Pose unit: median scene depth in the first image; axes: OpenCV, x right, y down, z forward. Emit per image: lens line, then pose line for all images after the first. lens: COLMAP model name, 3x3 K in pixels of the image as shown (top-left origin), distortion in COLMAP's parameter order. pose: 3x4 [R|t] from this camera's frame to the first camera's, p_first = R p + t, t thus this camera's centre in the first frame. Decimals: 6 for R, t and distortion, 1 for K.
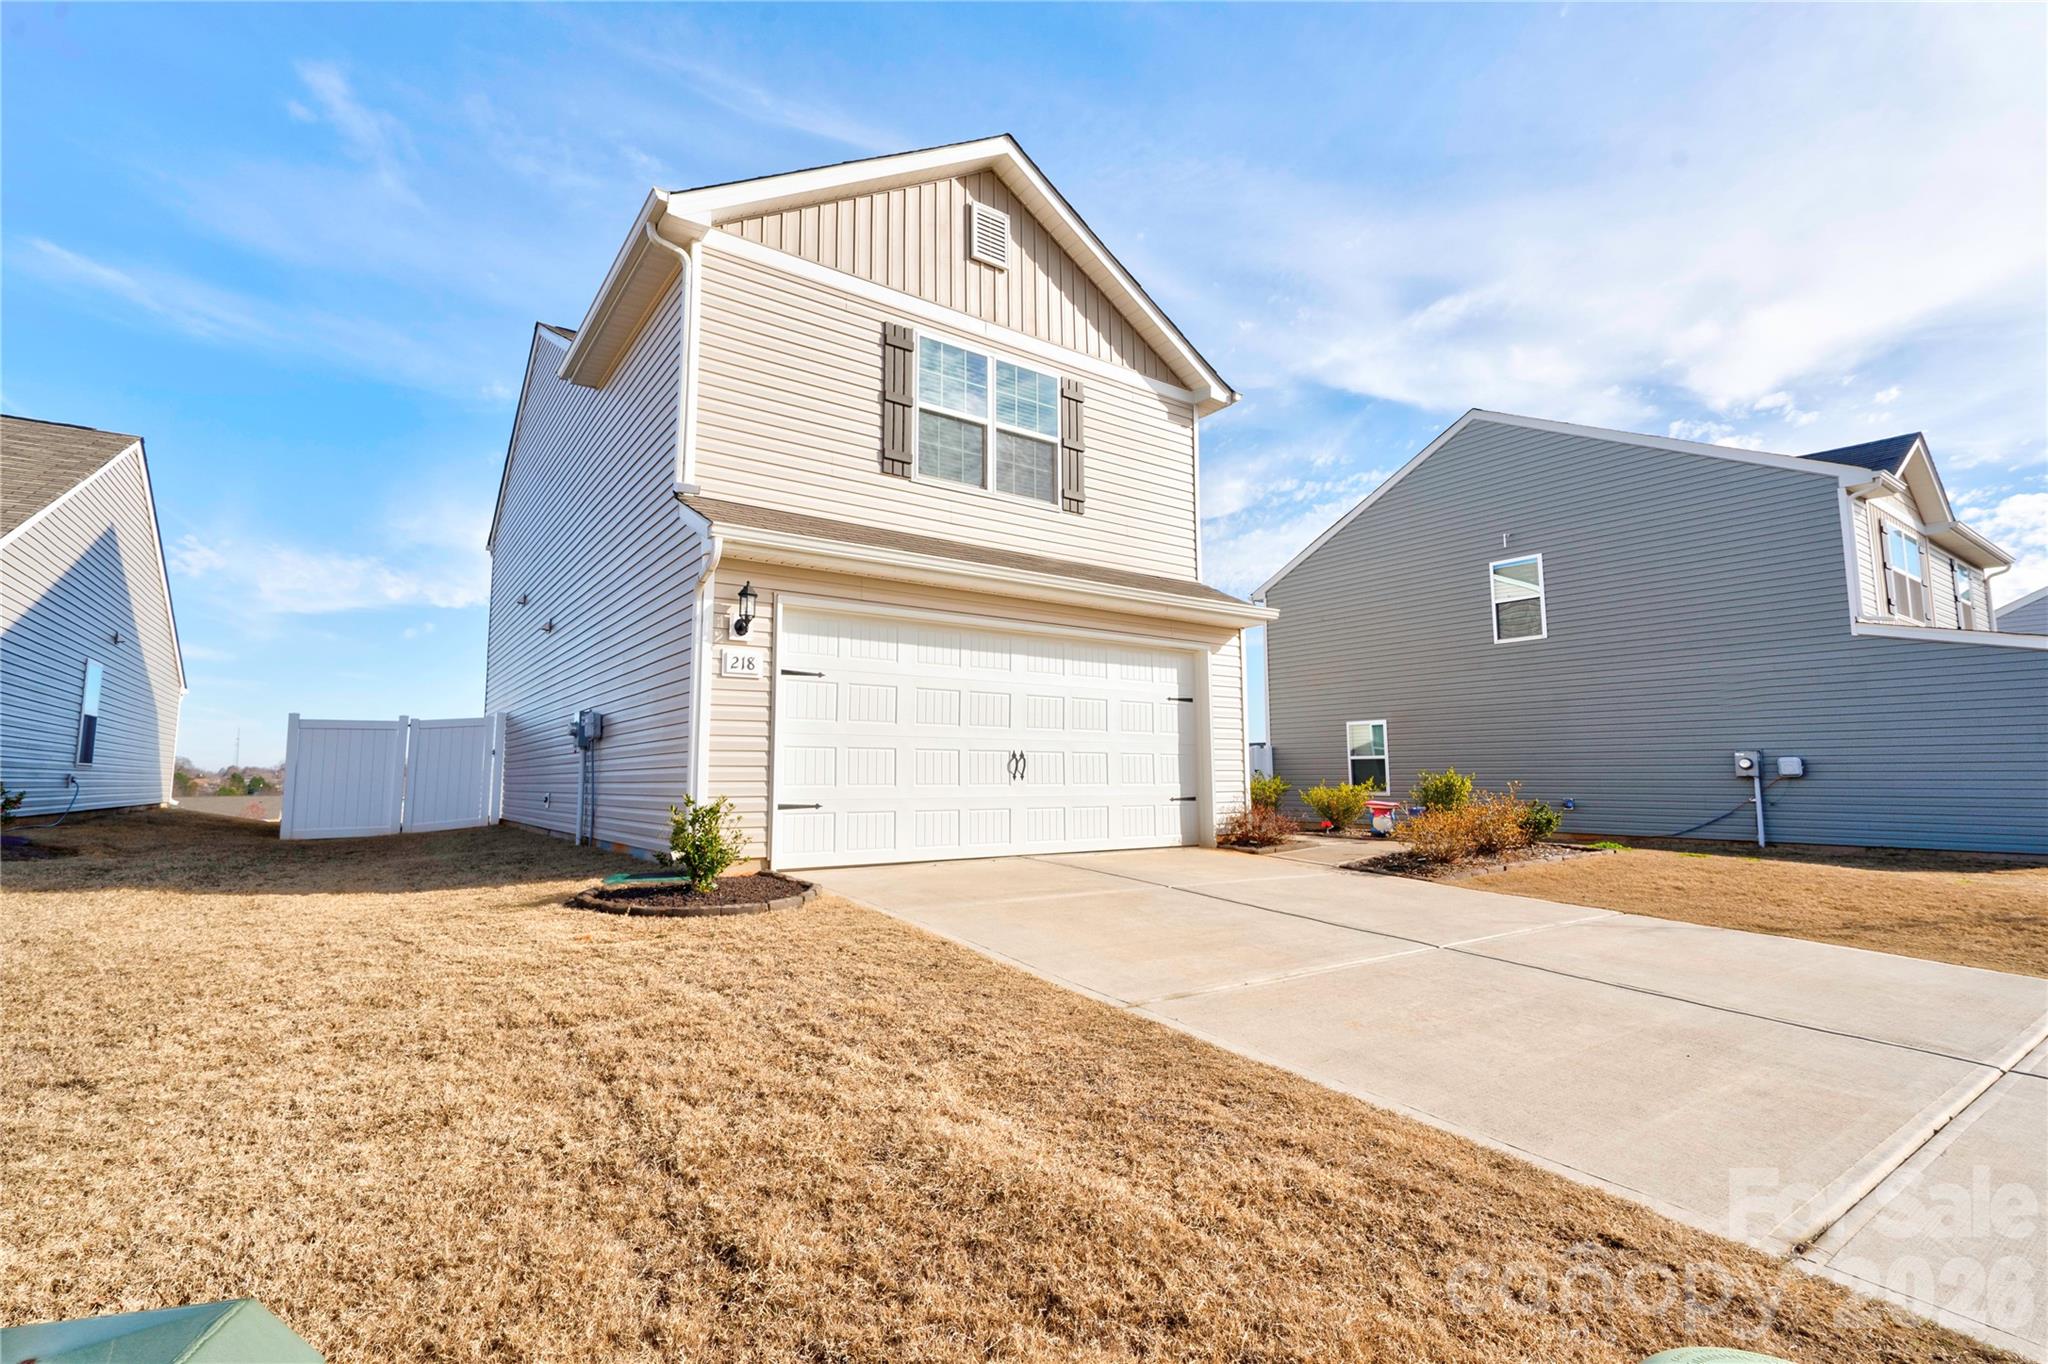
lens RADIAL K [[924.8, 0, 1017.9], [0, 924.8, 685.4], [0, 0, 1]] dist [0.004041, 0.005347]
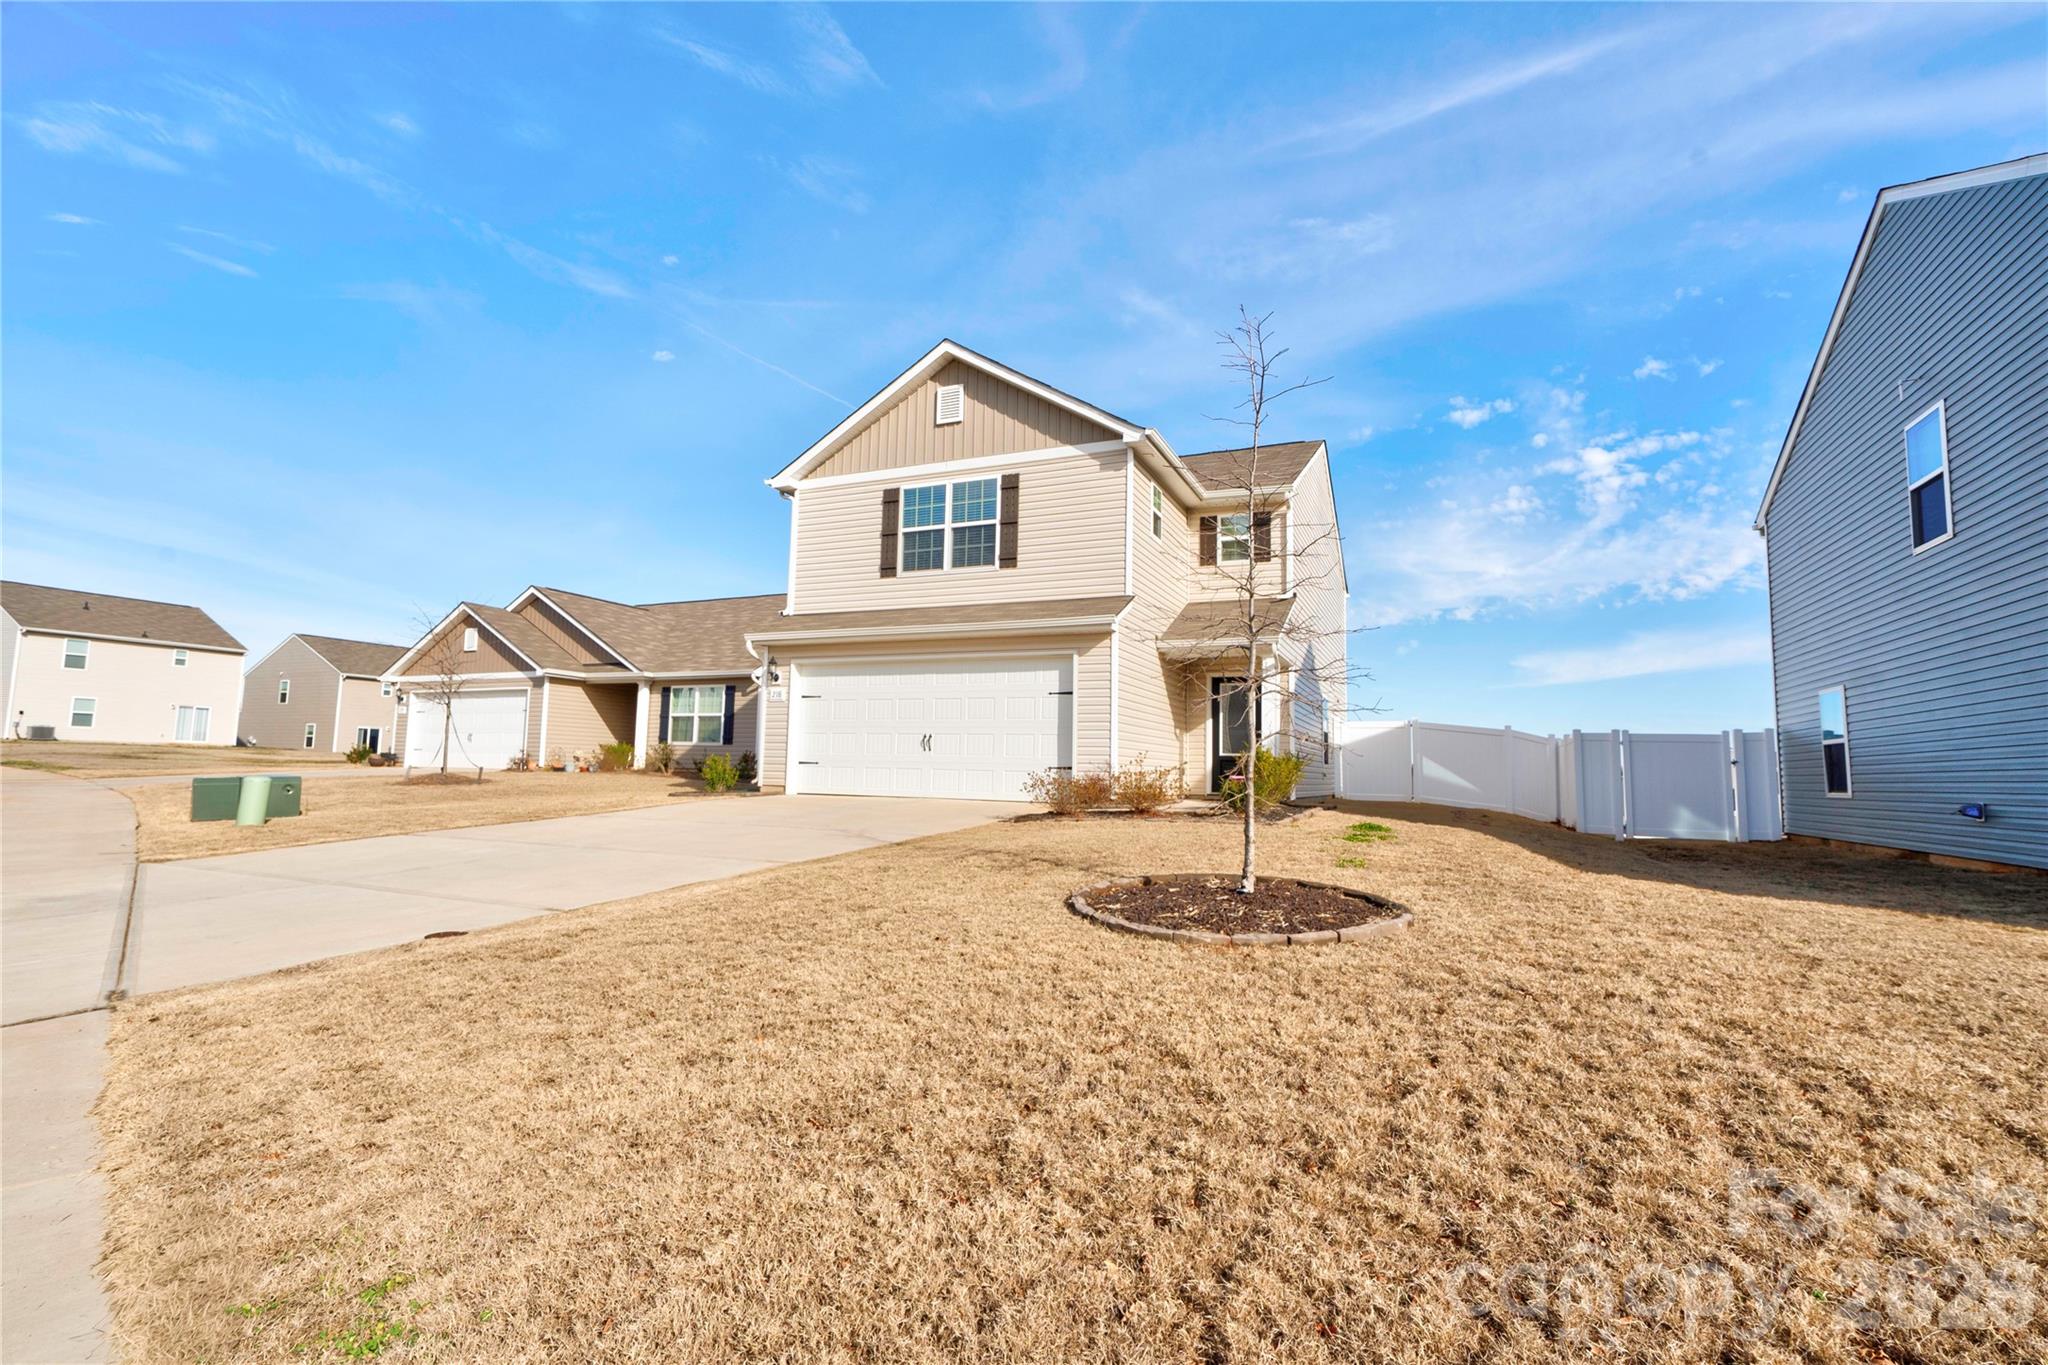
lens RADIAL K [[924.8, 0, 1028.8], [0, 924.8, 676.7], [0, 0, 1]] dist [0.004041, 0.005347]
pose [[0.518222, -0.067000, -0.852618, 1.400129], [0.070902, 0.996861, -0.035241, 0.038087], [0.852302, -0.042190, 0.521345, 0.293878]]
